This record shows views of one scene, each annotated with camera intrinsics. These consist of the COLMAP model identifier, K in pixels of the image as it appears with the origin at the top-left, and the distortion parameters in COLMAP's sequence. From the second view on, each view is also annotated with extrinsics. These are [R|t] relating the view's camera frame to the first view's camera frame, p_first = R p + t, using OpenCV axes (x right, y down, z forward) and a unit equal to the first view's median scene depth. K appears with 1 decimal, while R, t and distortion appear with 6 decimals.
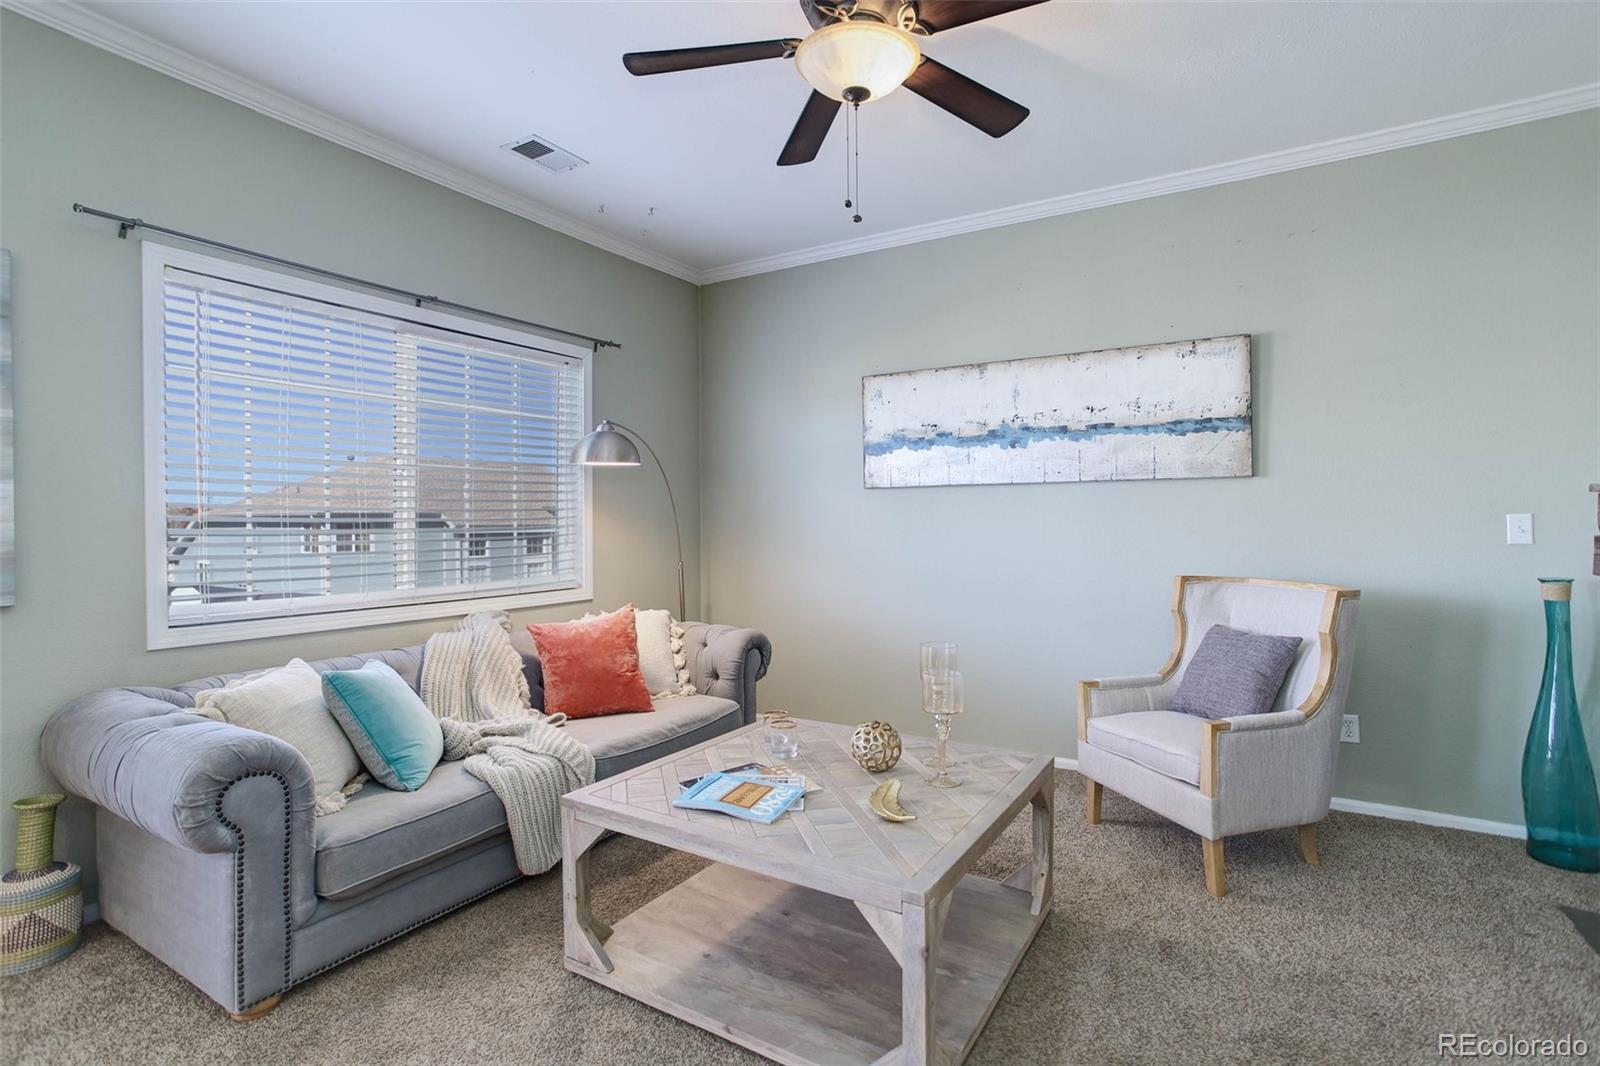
lens RADIAL K [[779.1, 0, 791.9], [0, 779.1, 517.9], [0, 0, 1]] dist [-0.055336, 0.029750]
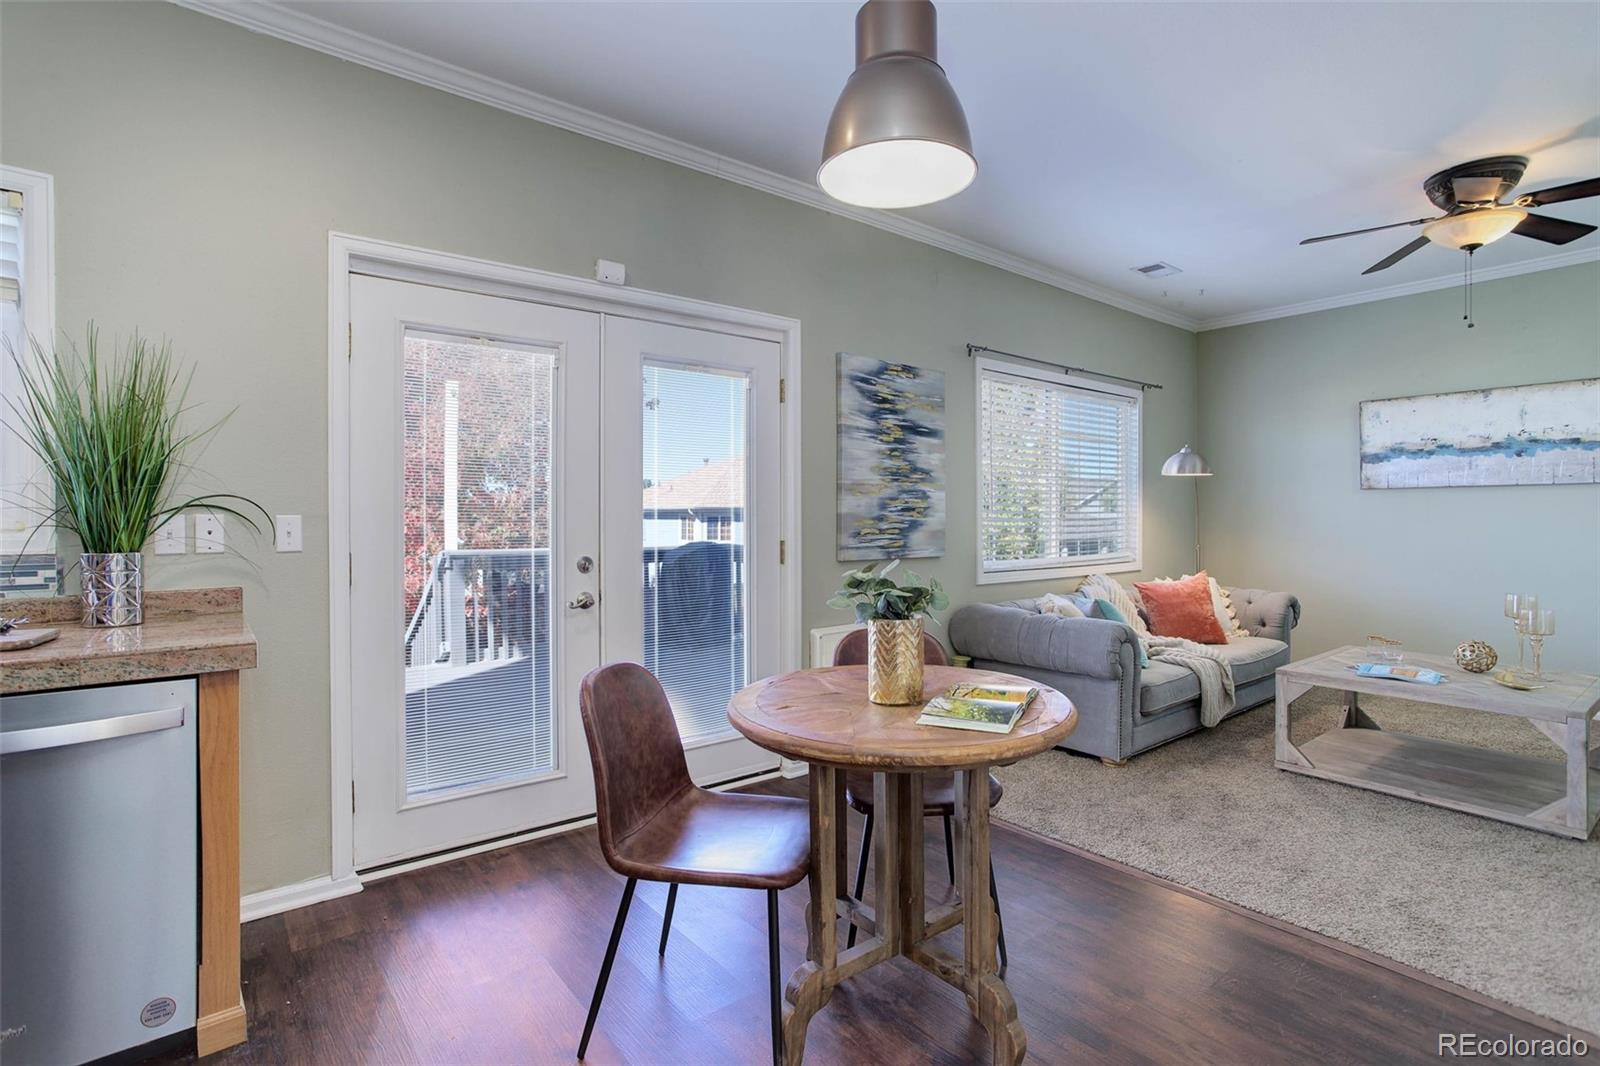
lens RADIAL K [[779.1, 0, 791.9], [0, 779.1, 517.9], [0, 0, 1]] dist [-0.055336, 0.029750]
pose [[0.940484, 0.005151, -0.339799, -0.428076], [-0.002555, 0.999964, 0.008086, 0.001848], [0.339828, -0.006736, 0.940463, -0.586752]]
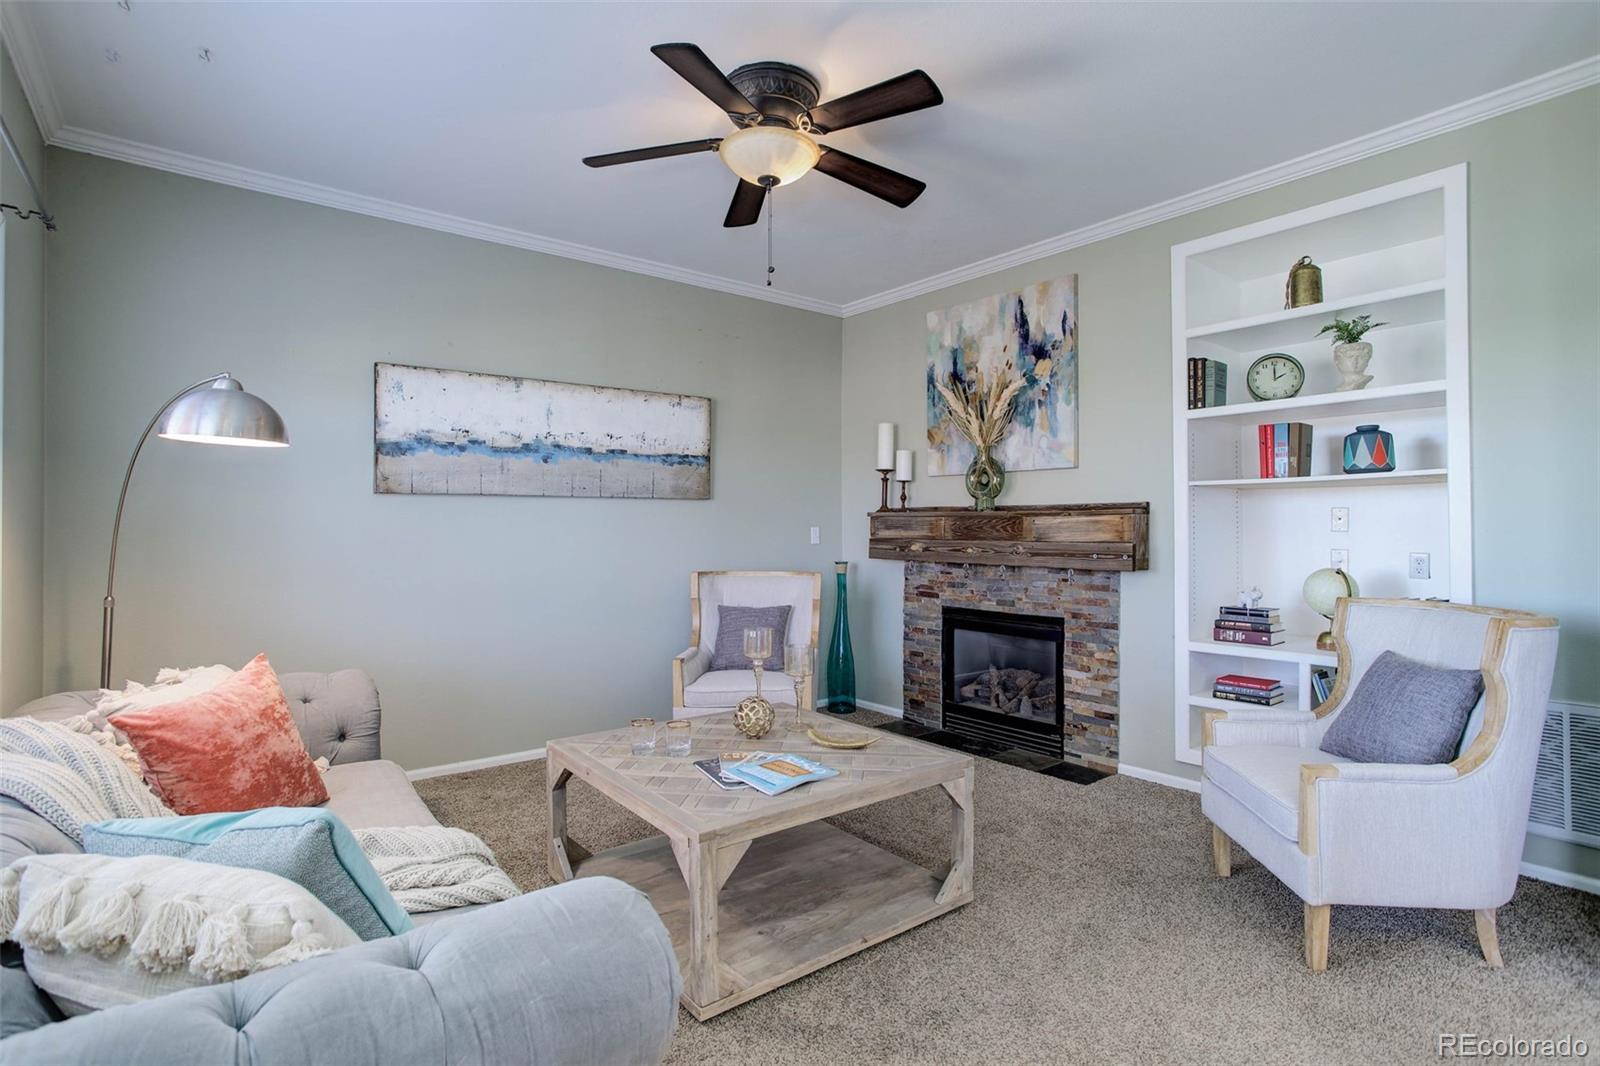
lens RADIAL K [[782.8, 0, 792.4], [0, 782.8, 516.0], [0, 0, 1]] dist [-0.063108, 0.022641]
pose [[0.348715, 0.017201, 0.937071, -0.641140], [-0.002790, 0.999846, -0.017315, 0.000968], [-0.937225, 0.003424, 0.348709, 0.328424]]
